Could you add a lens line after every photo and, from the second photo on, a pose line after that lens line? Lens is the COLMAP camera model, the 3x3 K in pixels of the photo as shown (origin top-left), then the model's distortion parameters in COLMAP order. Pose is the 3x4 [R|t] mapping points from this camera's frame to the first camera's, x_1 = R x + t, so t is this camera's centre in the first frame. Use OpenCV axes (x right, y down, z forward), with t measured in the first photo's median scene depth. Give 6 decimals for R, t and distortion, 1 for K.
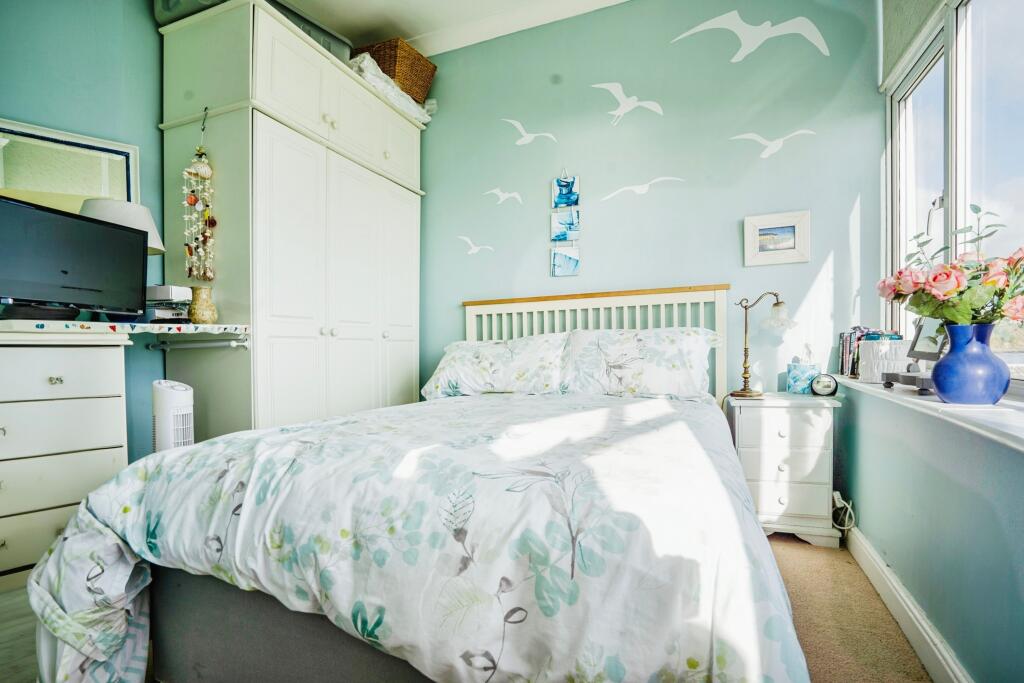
lens RADIAL K [[504.6, 0, 512.0], [0, 504.6, 341.5], [0, 0, 1]] dist [0.000548, -0.000125]
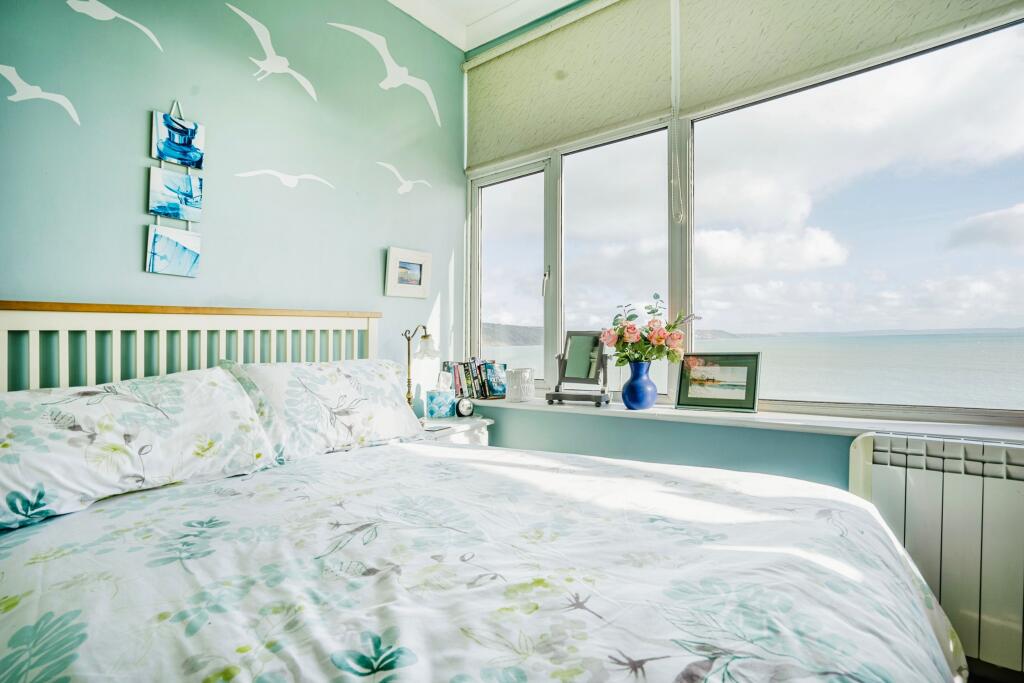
lens RADIAL K [[508.6, 0, 518.4], [0, 508.6, 350.3], [0, 0, 1]] dist [-0.063823, 0.032183]
pose [[0.239077, -0.002996, 0.970996, -0.438560], [0.005599, 0.999983, 0.001707, -0.041747], [-0.970985, 0.005029, 0.239089, 0.509143]]
